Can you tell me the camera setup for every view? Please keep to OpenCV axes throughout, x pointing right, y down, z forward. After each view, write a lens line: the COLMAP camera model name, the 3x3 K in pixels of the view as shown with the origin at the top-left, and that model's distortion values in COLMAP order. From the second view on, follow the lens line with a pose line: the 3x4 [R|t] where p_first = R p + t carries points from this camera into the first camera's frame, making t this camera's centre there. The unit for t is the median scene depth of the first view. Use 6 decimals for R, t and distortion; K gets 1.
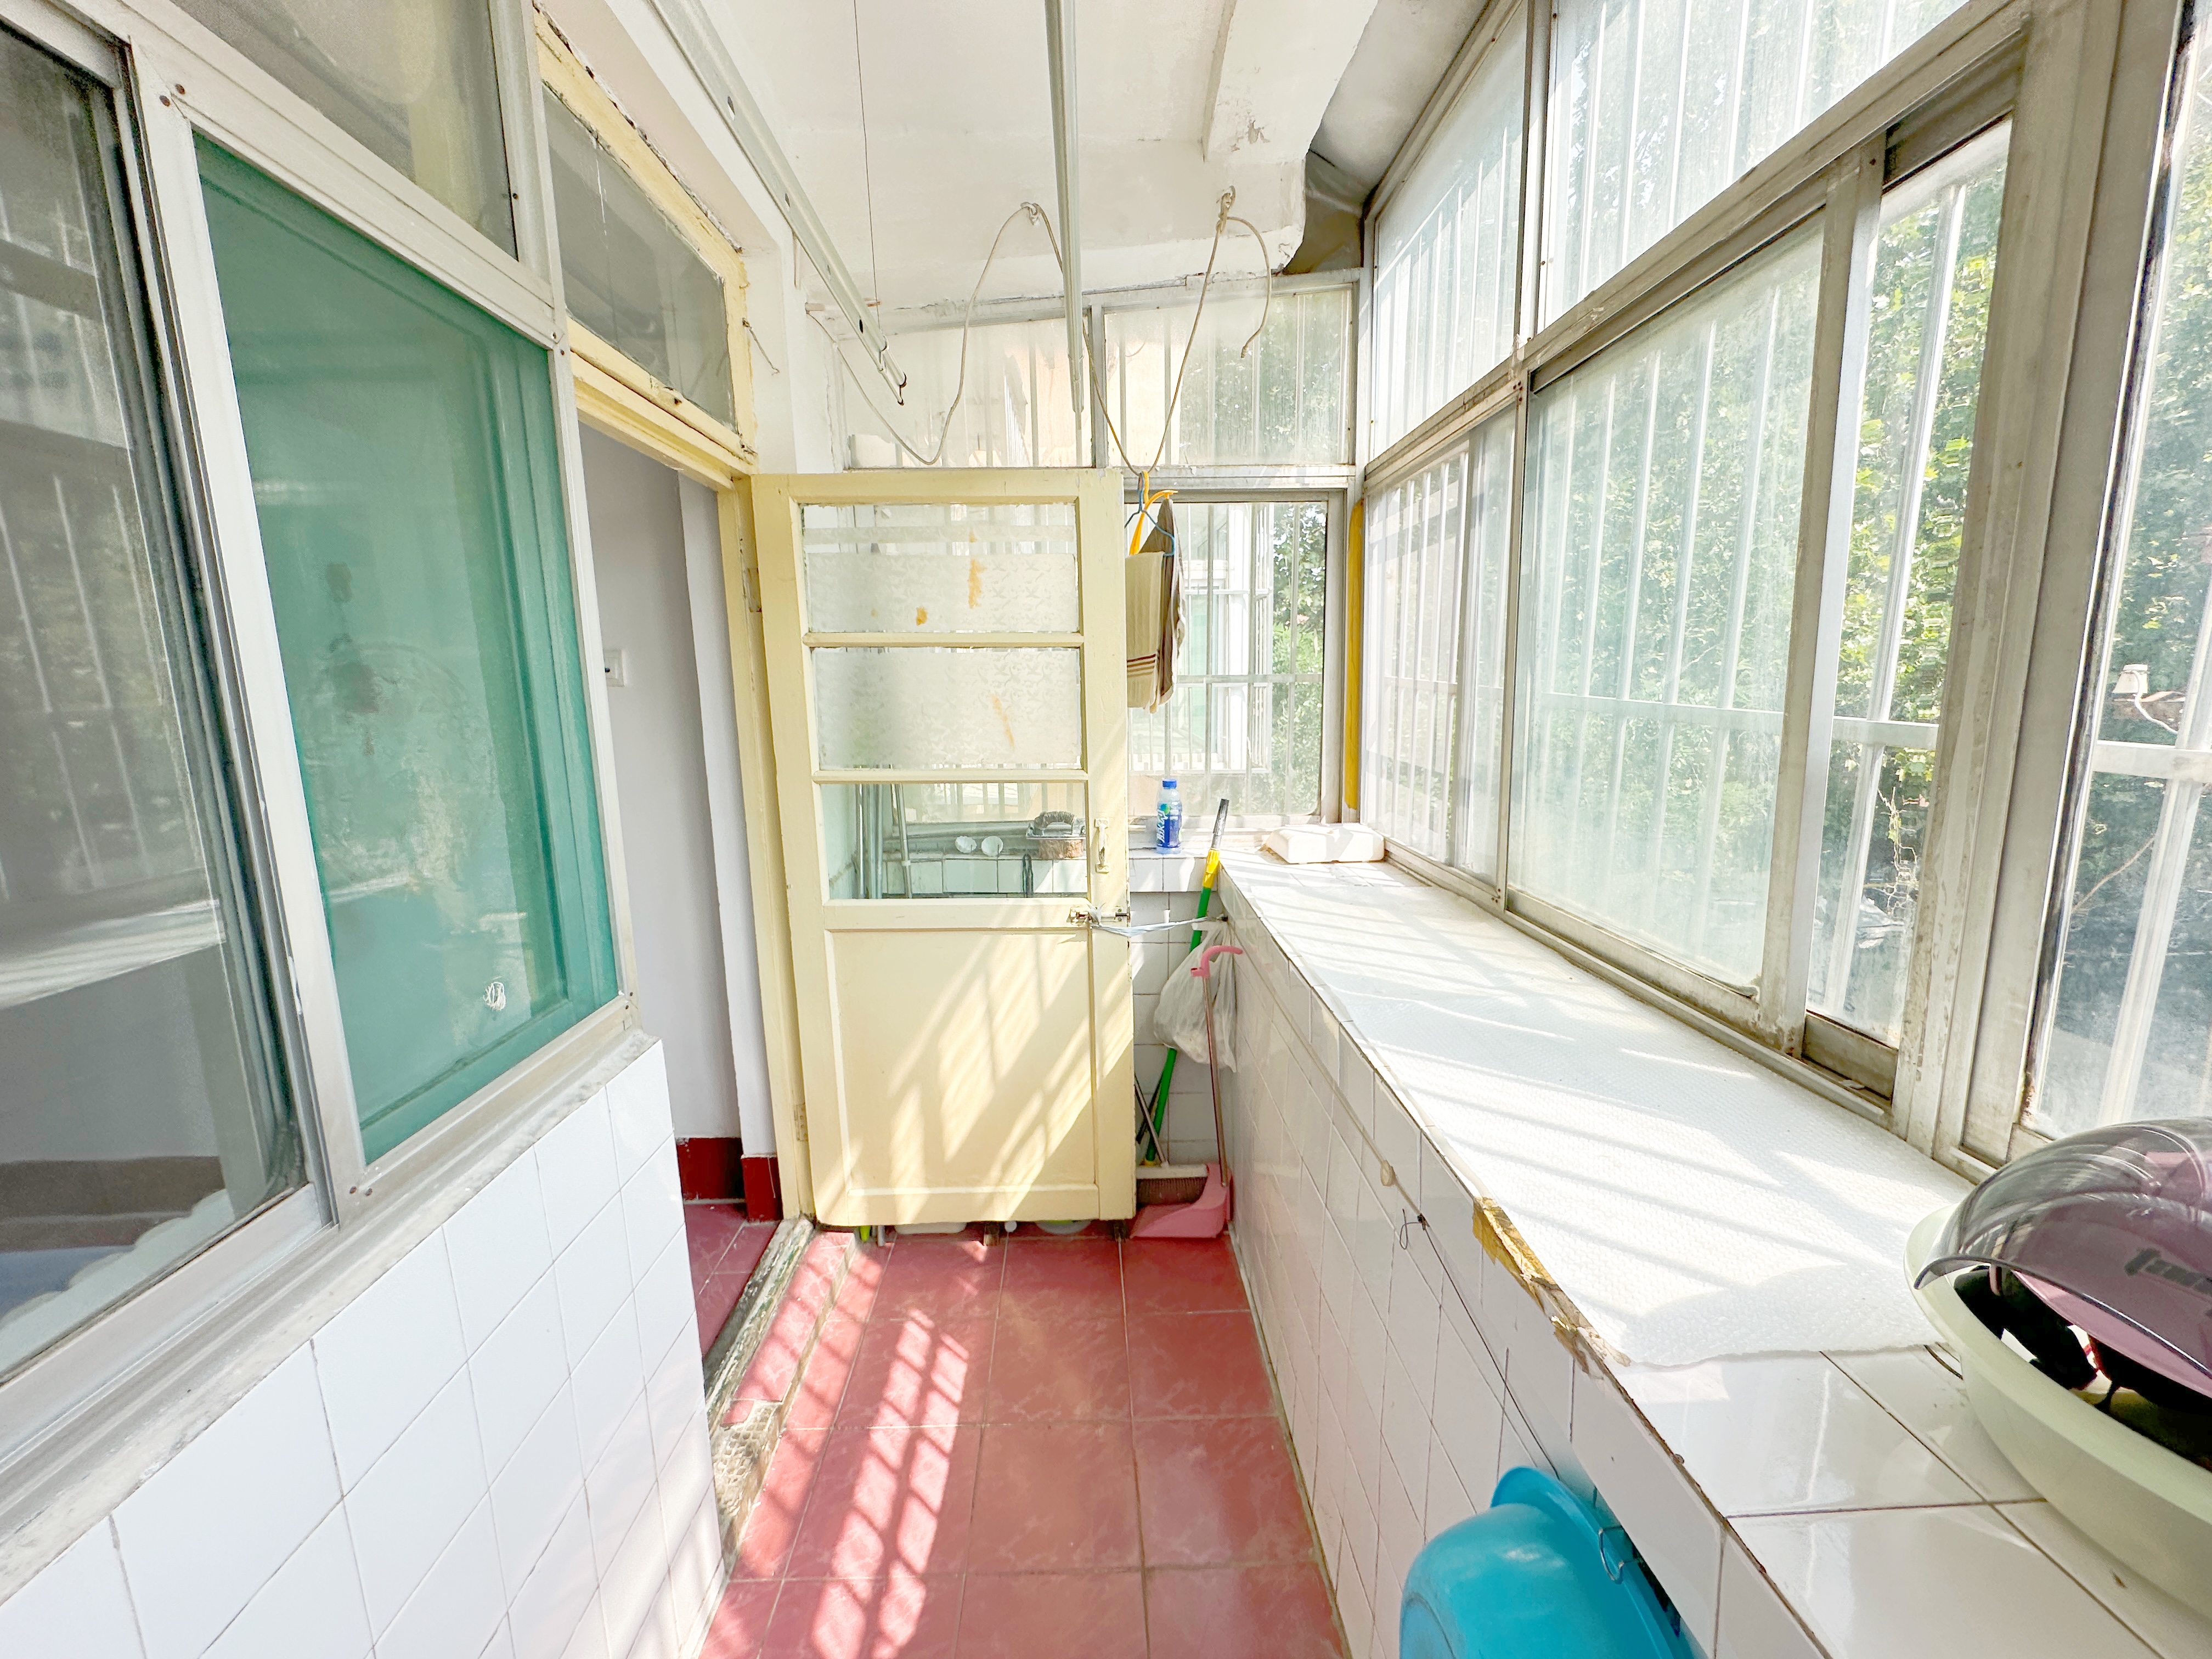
lens RADIAL K [[890.0, 0, 1111.9], [0, 890.0, 822.6], [0, 0, 1]] dist [-0.000282, -0.000064]
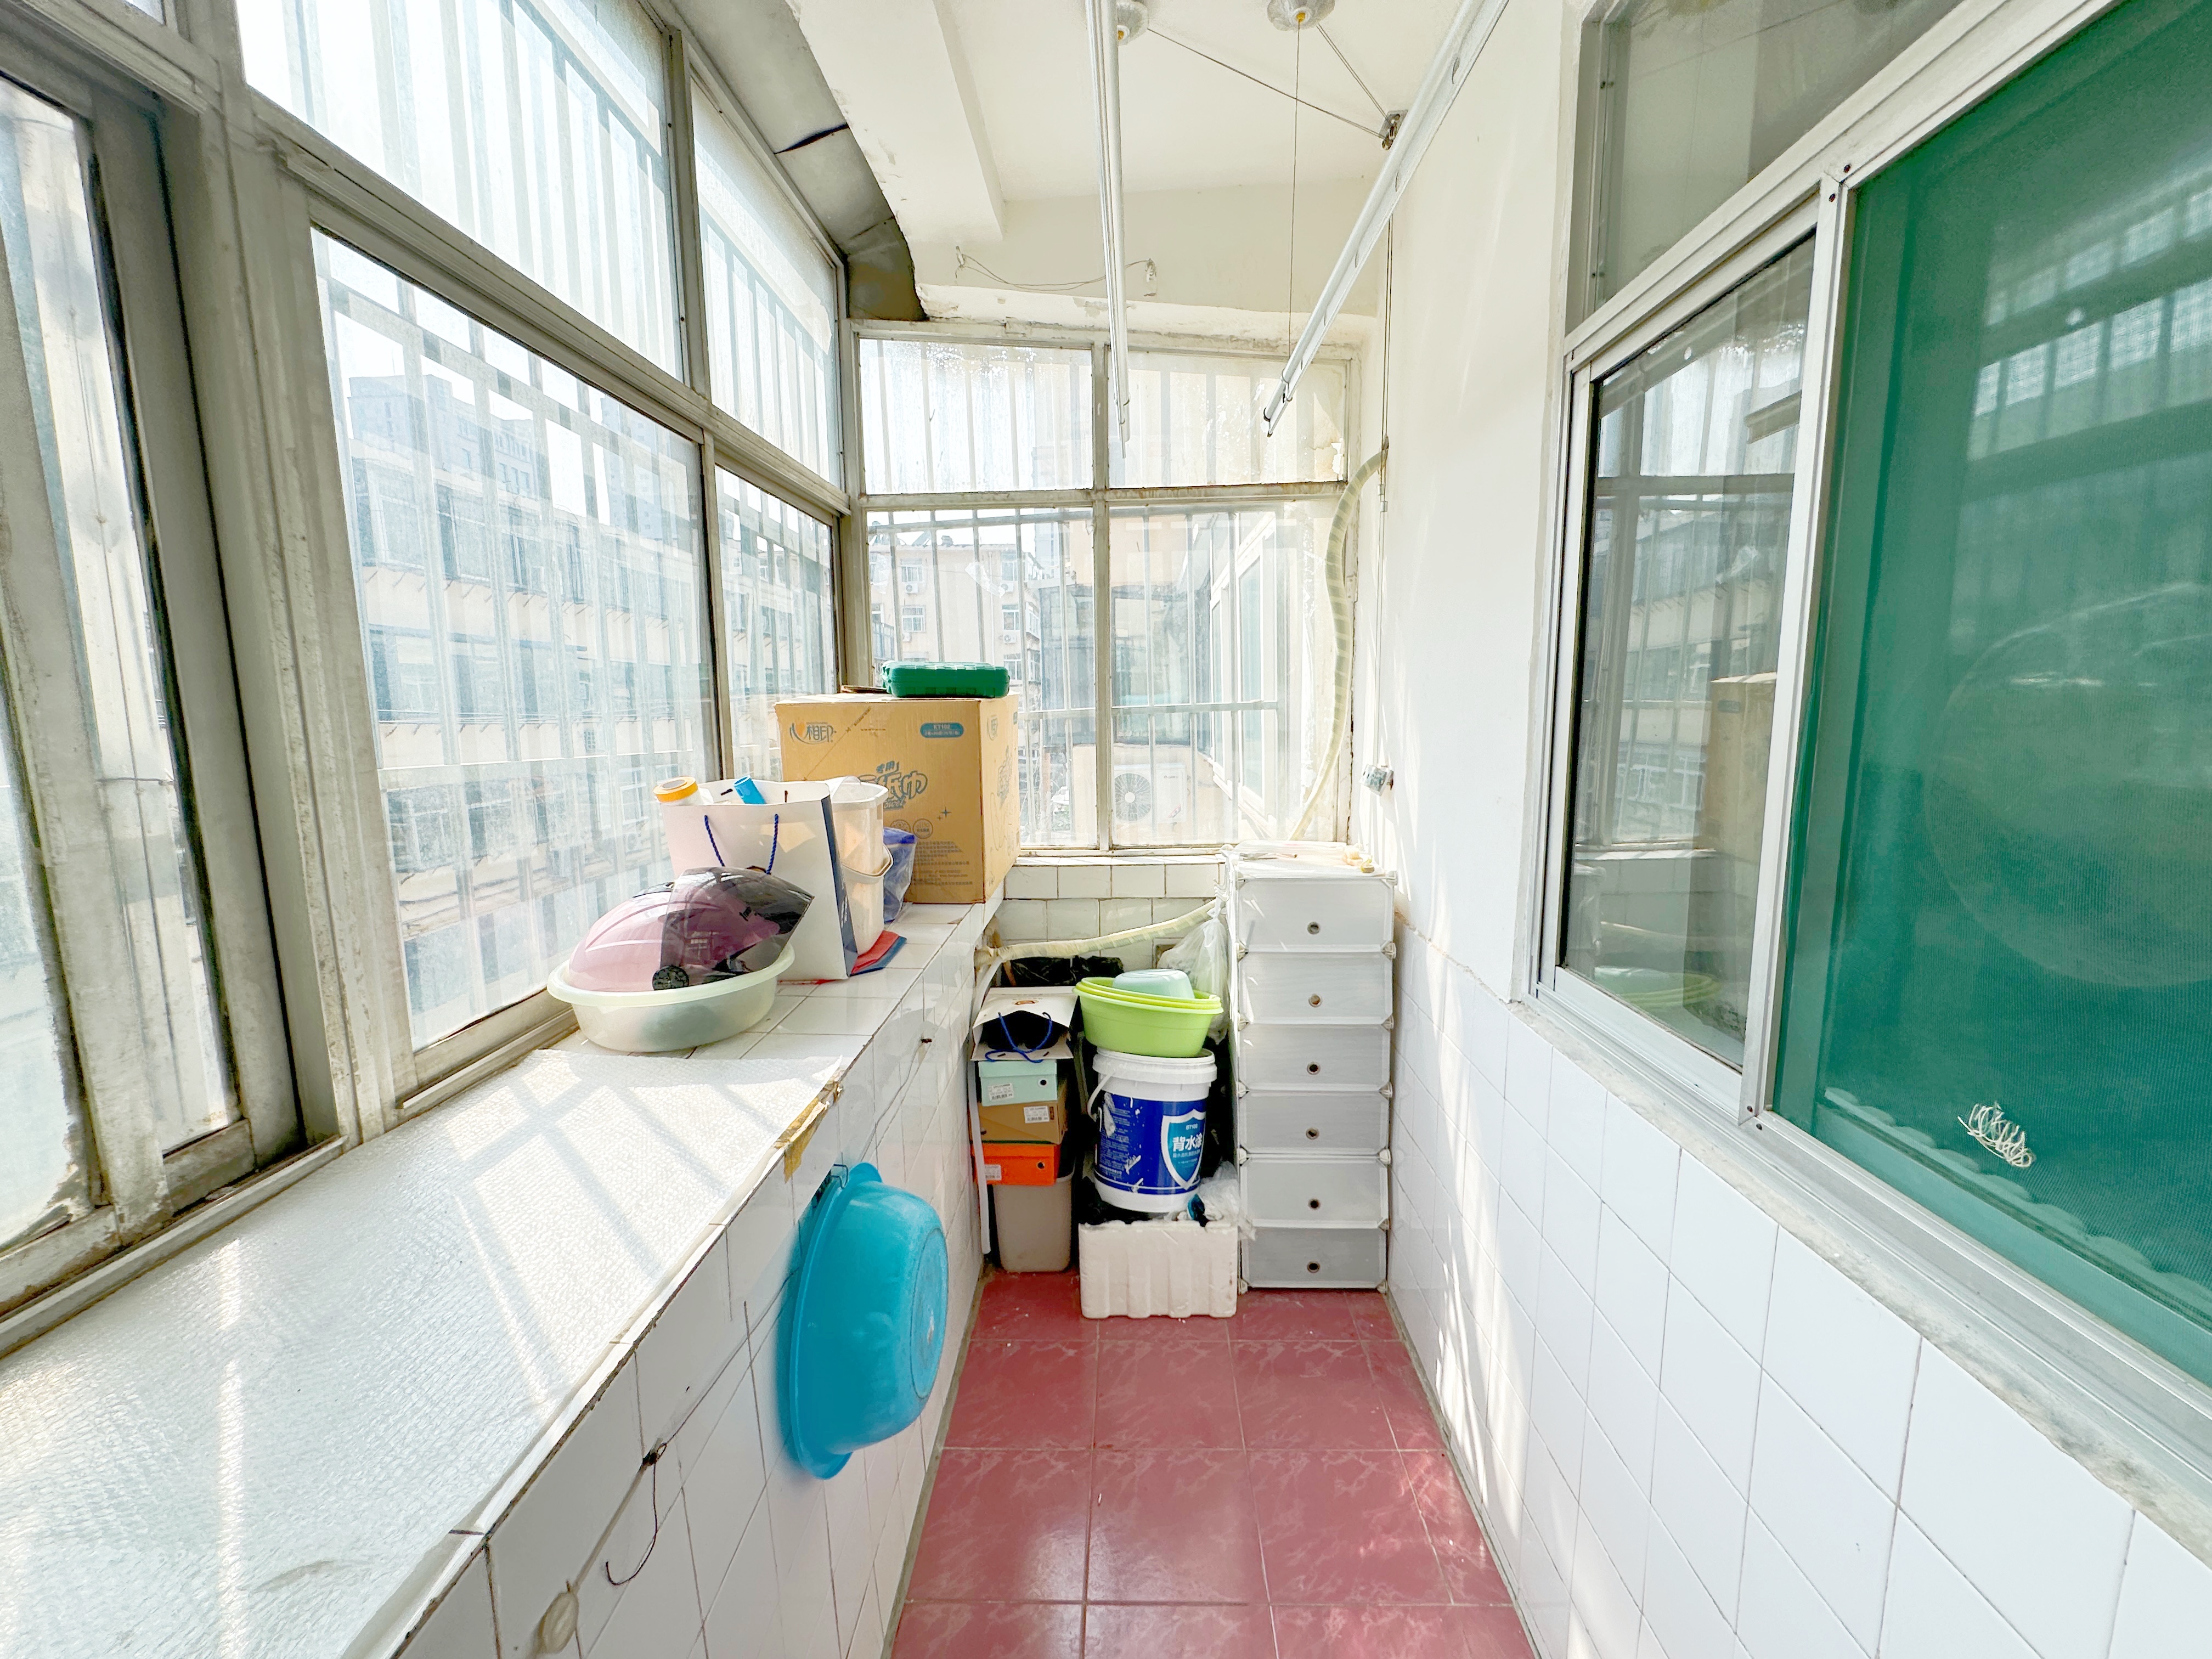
lens RADIAL K [[890.0, 0, 1105.8], [0, 890.0, 829.9], [0, 0, 1]] dist [-0.000282, -0.000064]
pose [[-0.997253, 0.022894, 0.070450, -0.104246], [0.042996, 0.953342, 0.298816, -0.319321], [-0.060322, 0.301024, -0.951707, 2.058146]]
